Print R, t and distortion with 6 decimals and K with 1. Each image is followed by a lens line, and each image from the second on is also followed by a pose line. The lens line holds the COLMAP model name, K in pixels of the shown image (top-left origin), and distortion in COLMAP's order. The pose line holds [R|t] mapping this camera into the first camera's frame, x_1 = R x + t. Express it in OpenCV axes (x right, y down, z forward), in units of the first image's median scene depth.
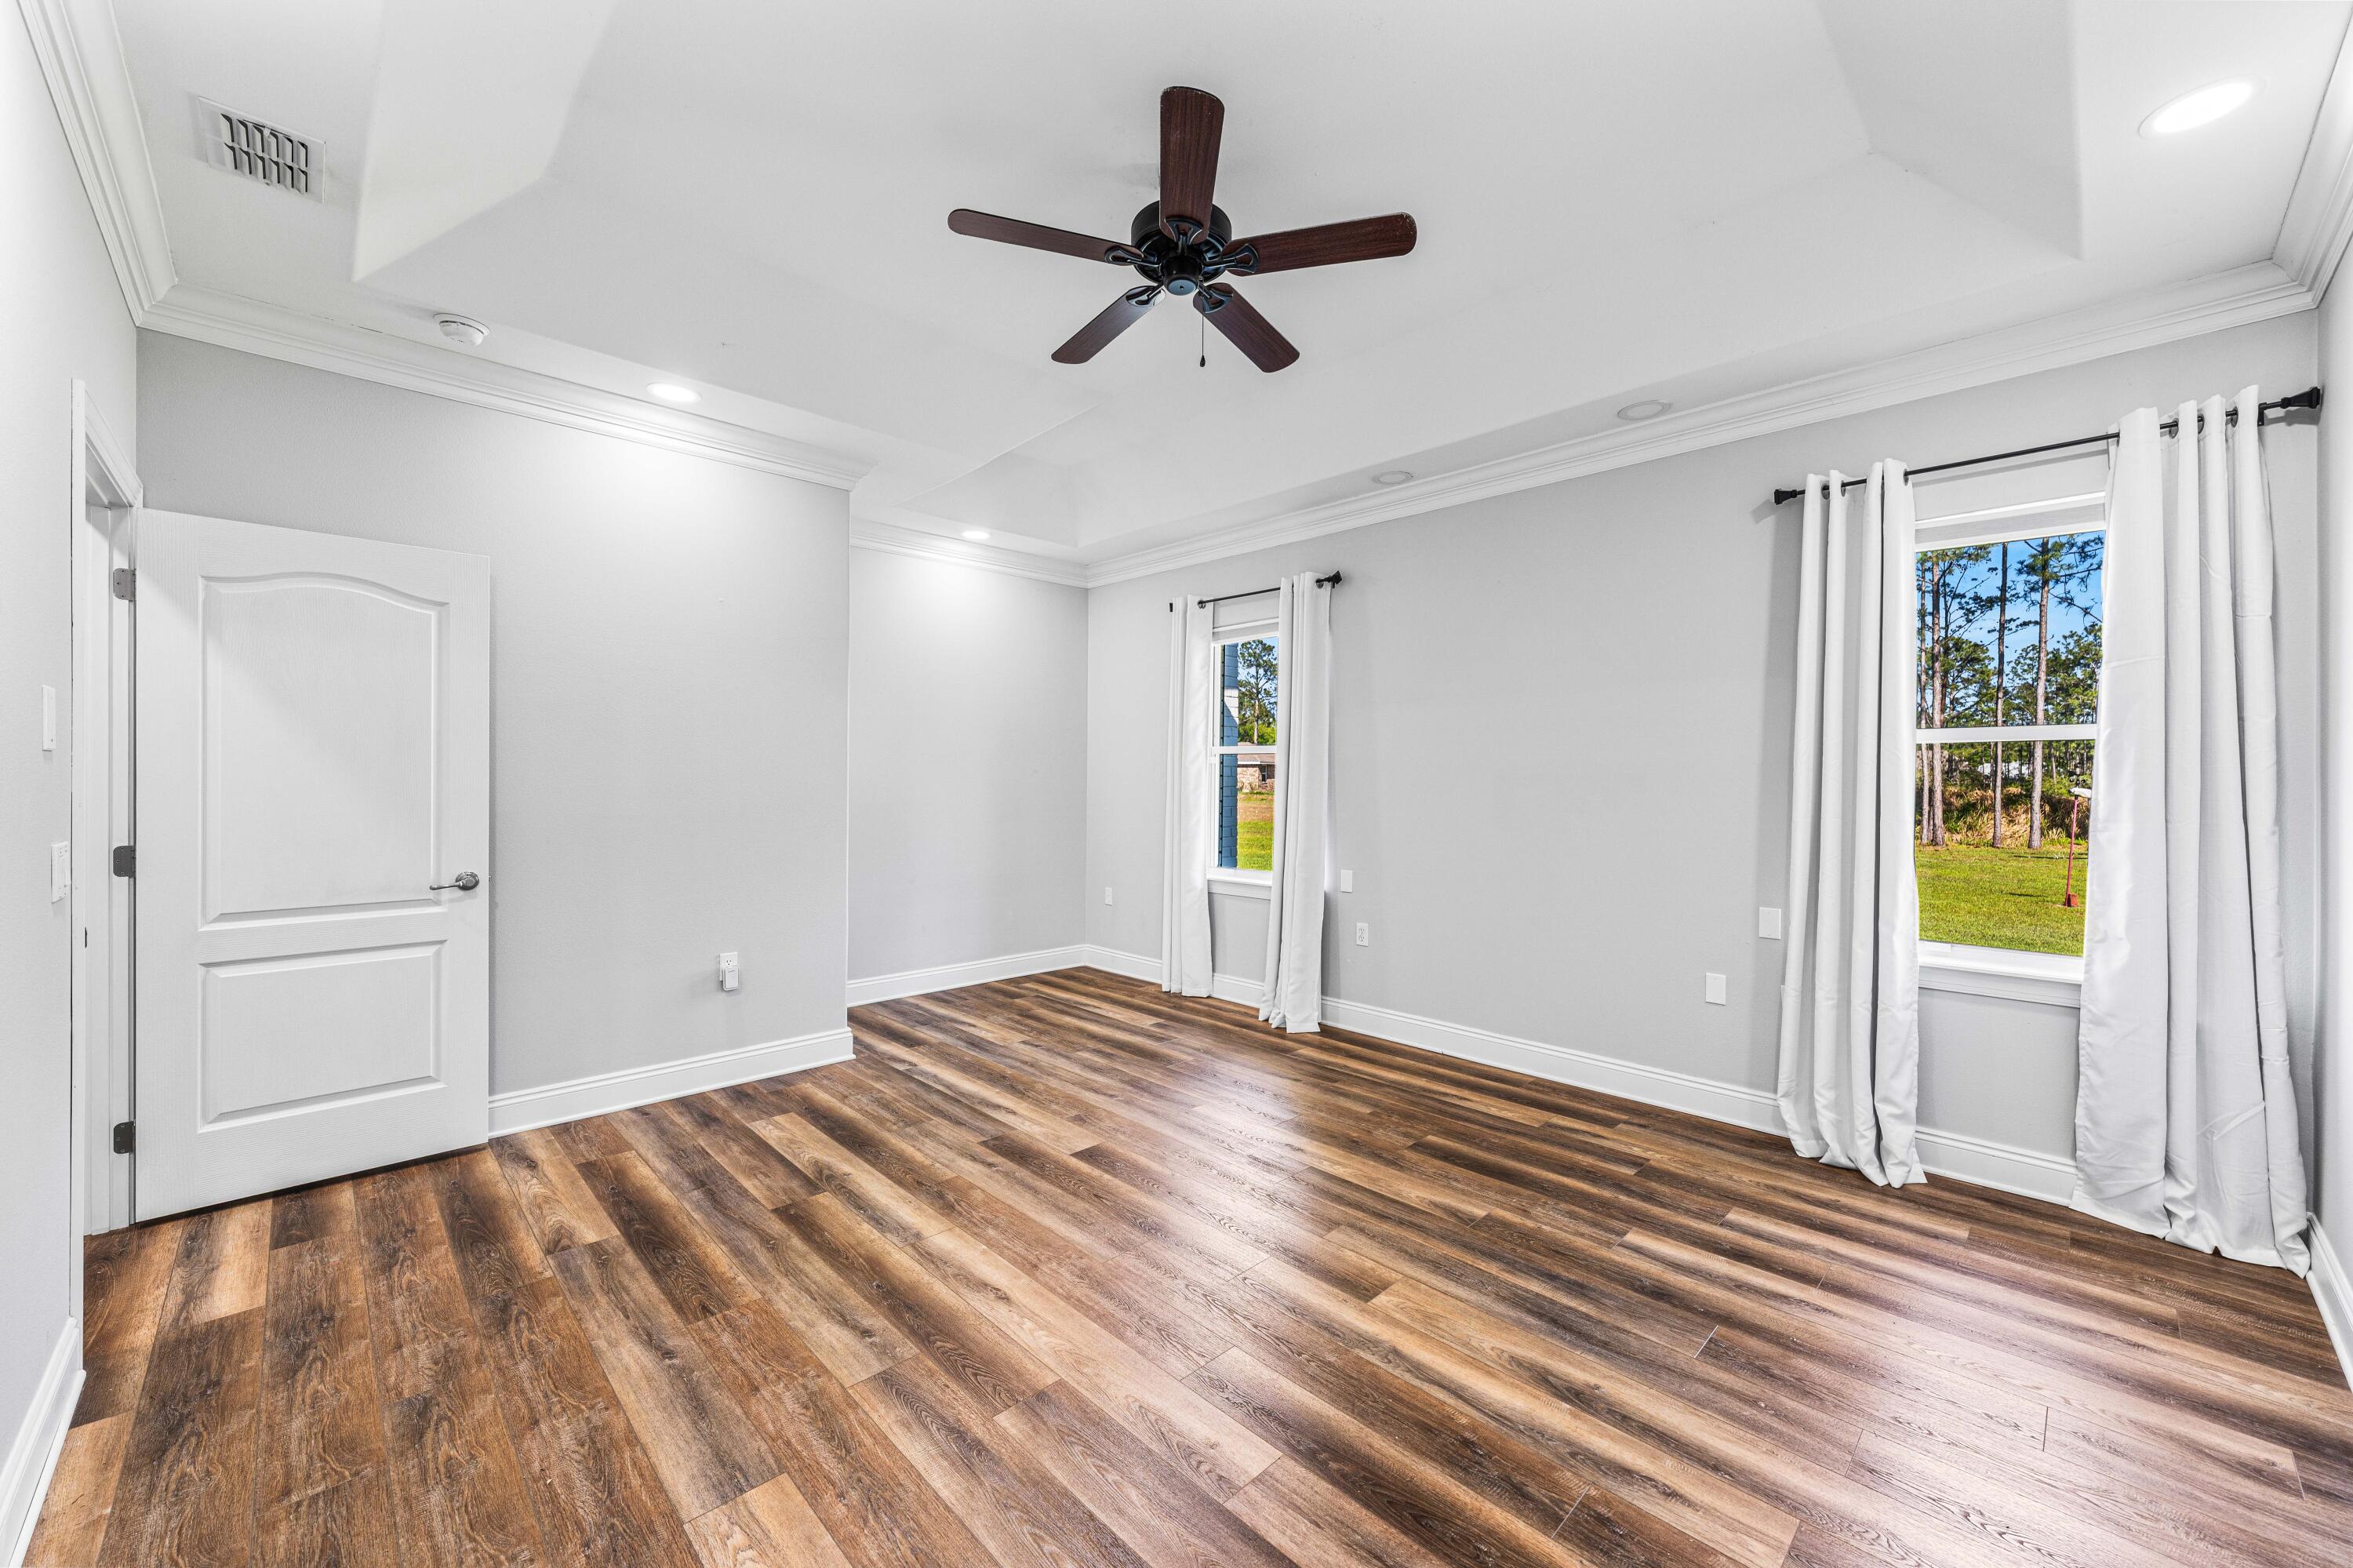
lens RADIAL K [[907.8, 0, 1173.7], [0, 907.8, 780.0], [0, 0, 1]] dist [0.000282, -0.000246]
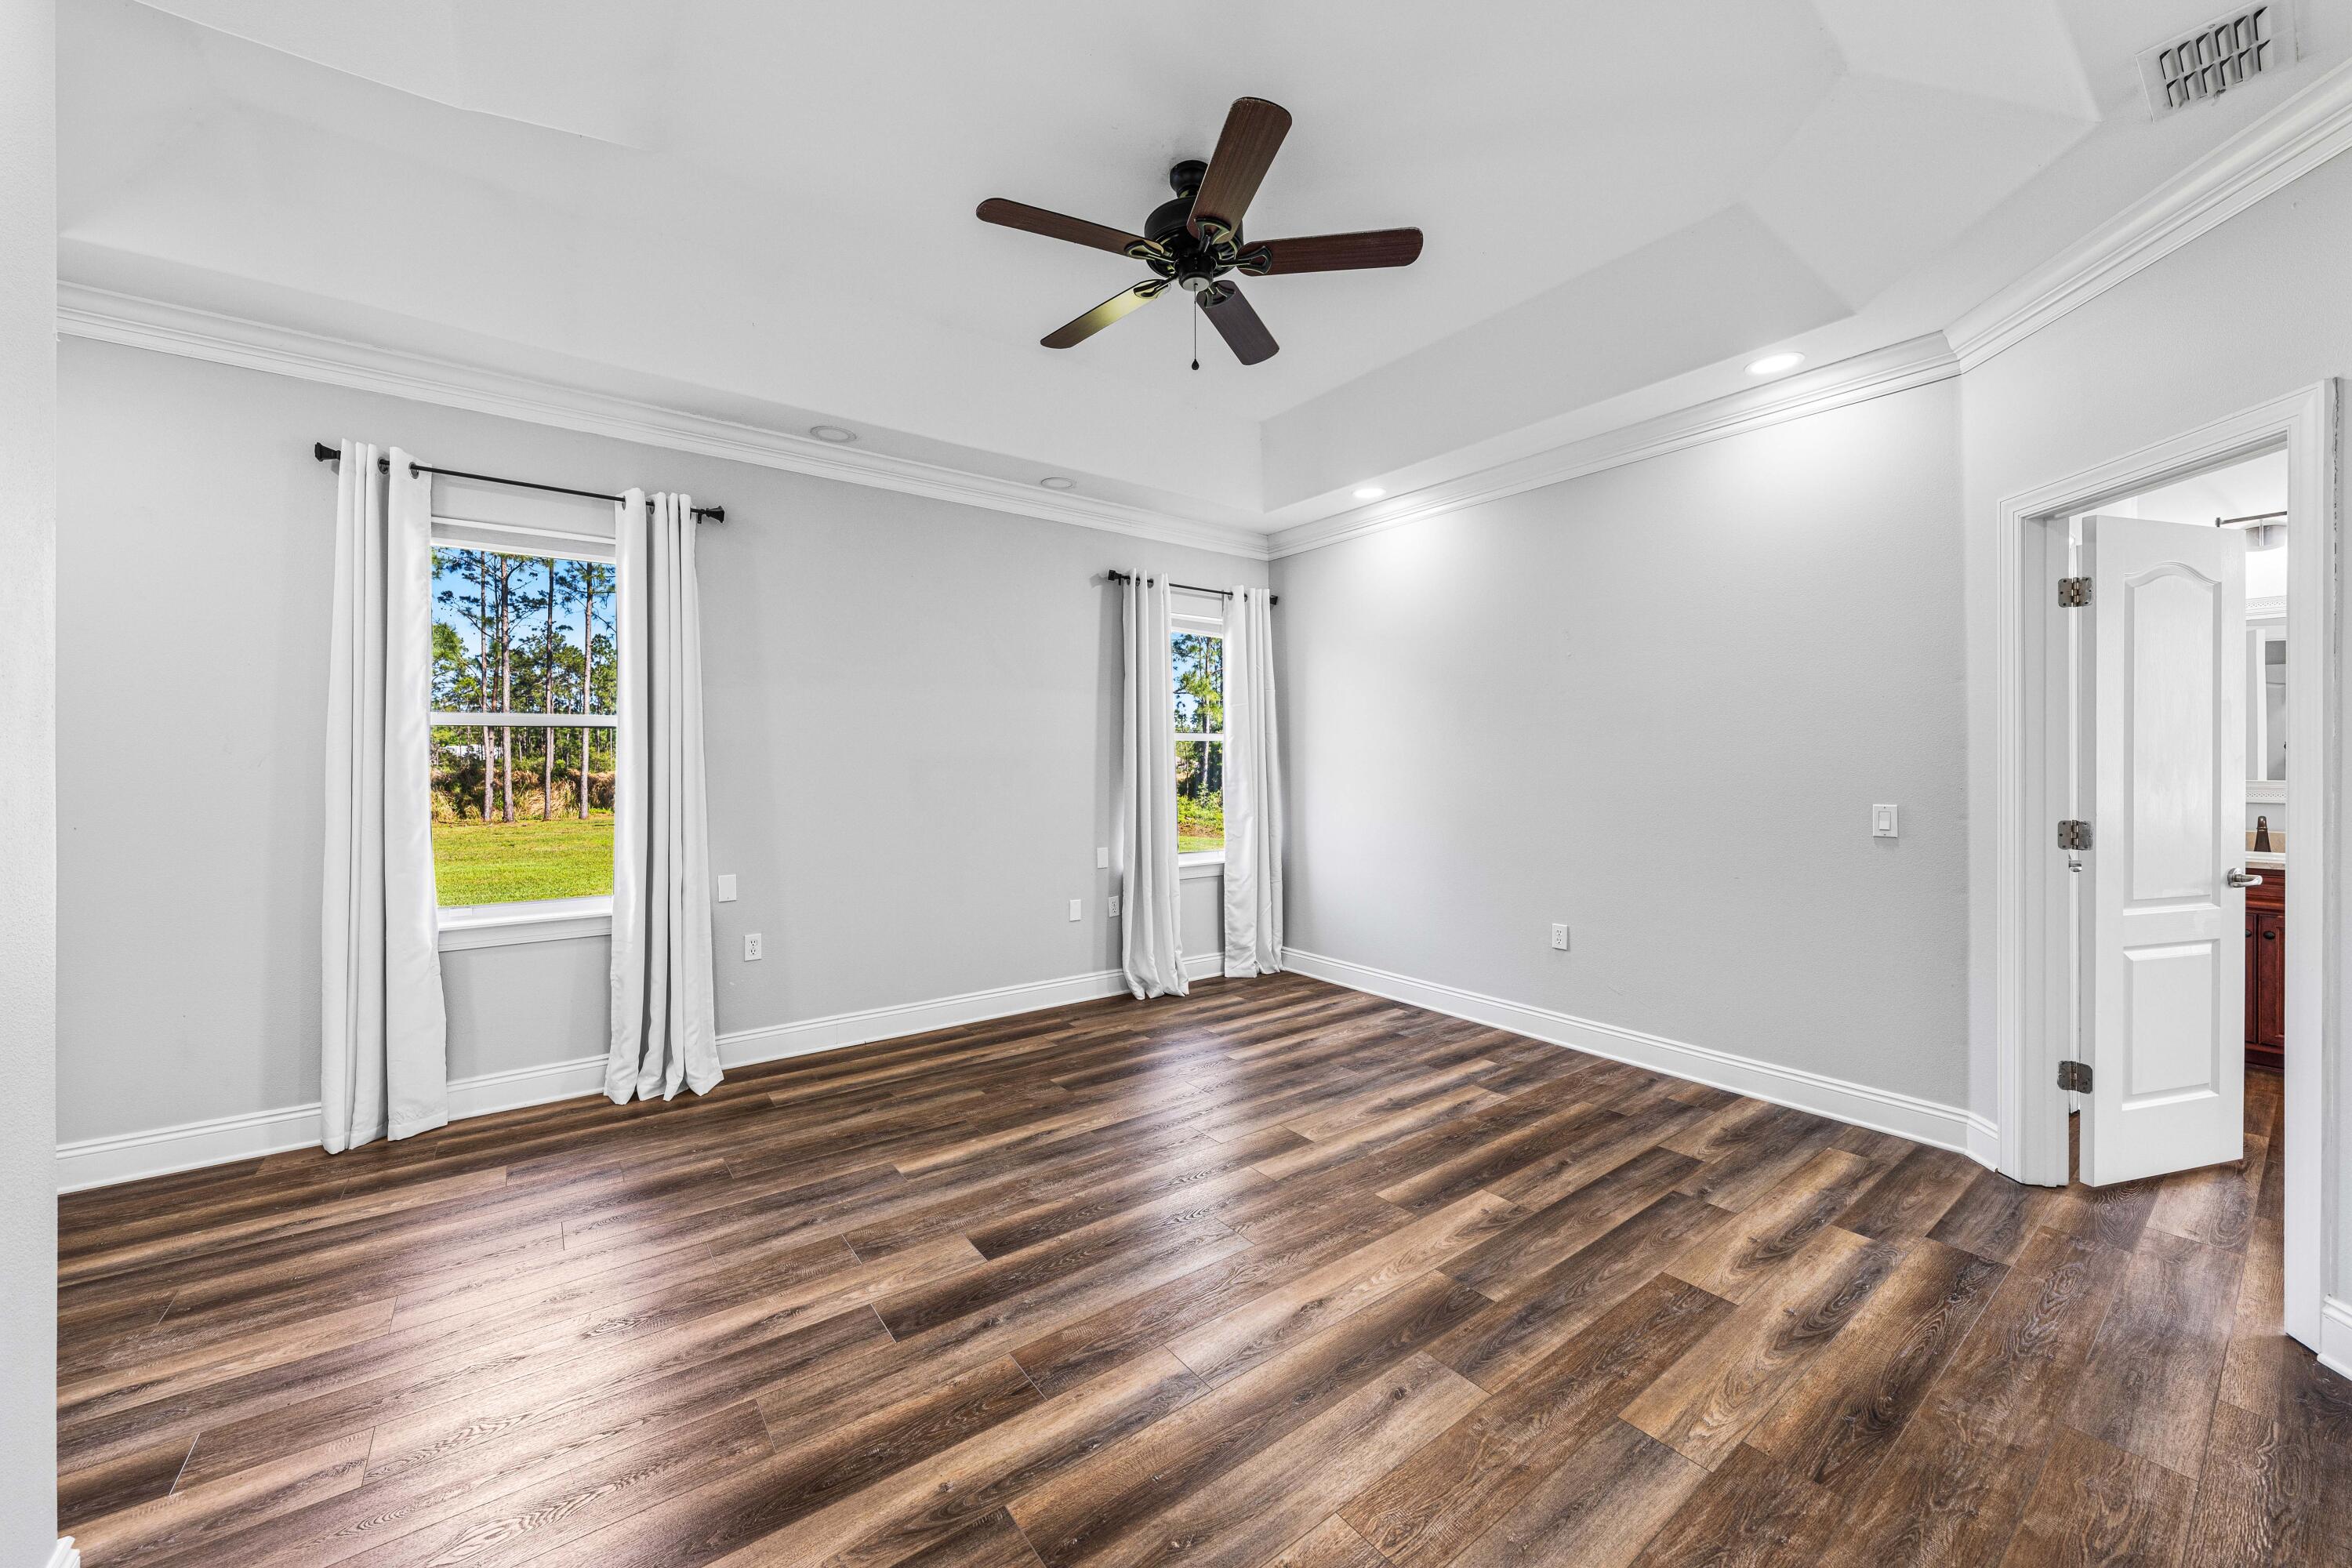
lens RADIAL K [[877.0, 0, 1171.5], [0, 877.0, 773.1], [0, 0, 1]] dist [-0.001403, 0.000036]
pose [[0.126953, -0.017568, 0.991753, -0.776774], [0.003748, 0.999844, 0.017232, -0.007129], [-0.991902, 0.001530, 0.126999, 0.716965]]
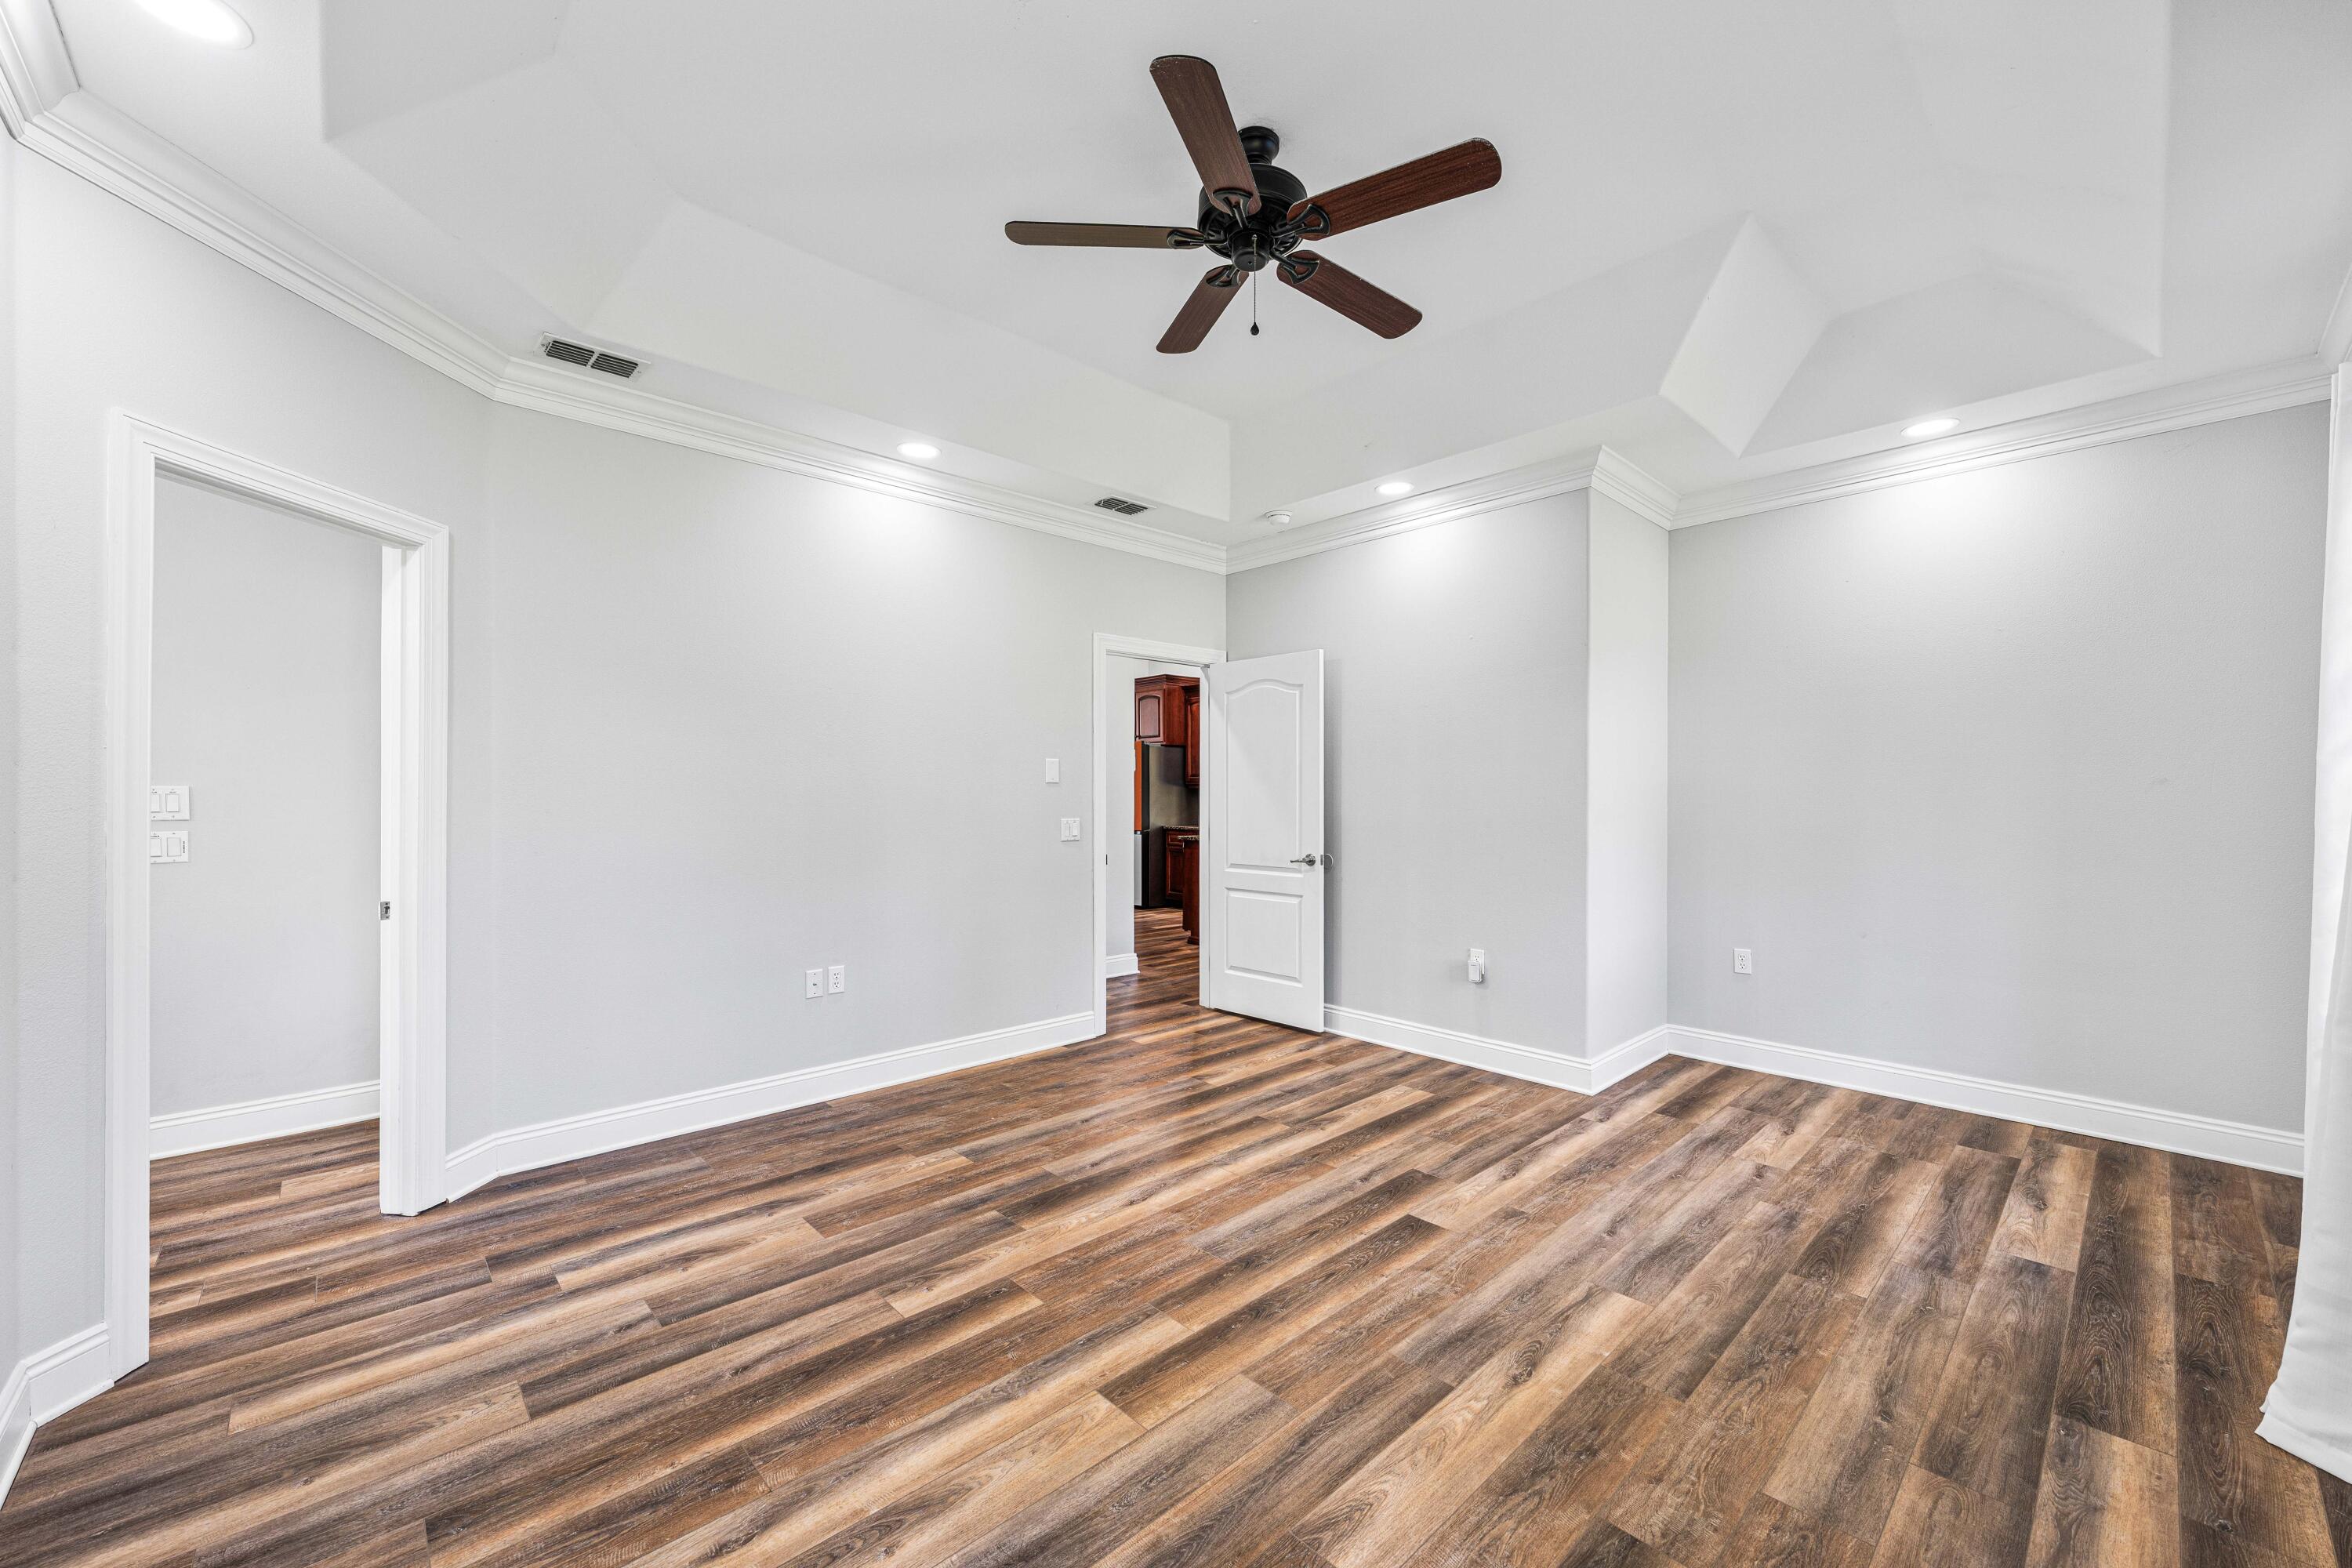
lens RADIAL K [[910.6, 0, 1177.6], [0, 910.6, 788.4], [0, 0, 1]] dist [-0.000613, -0.000044]
pose [[-0.018710, -0.009756, -0.999777, 0.749976], [-0.003894, 0.999946, -0.009684, 0.003615], [0.999817, 0.003712, -0.018747, 0.750236]]
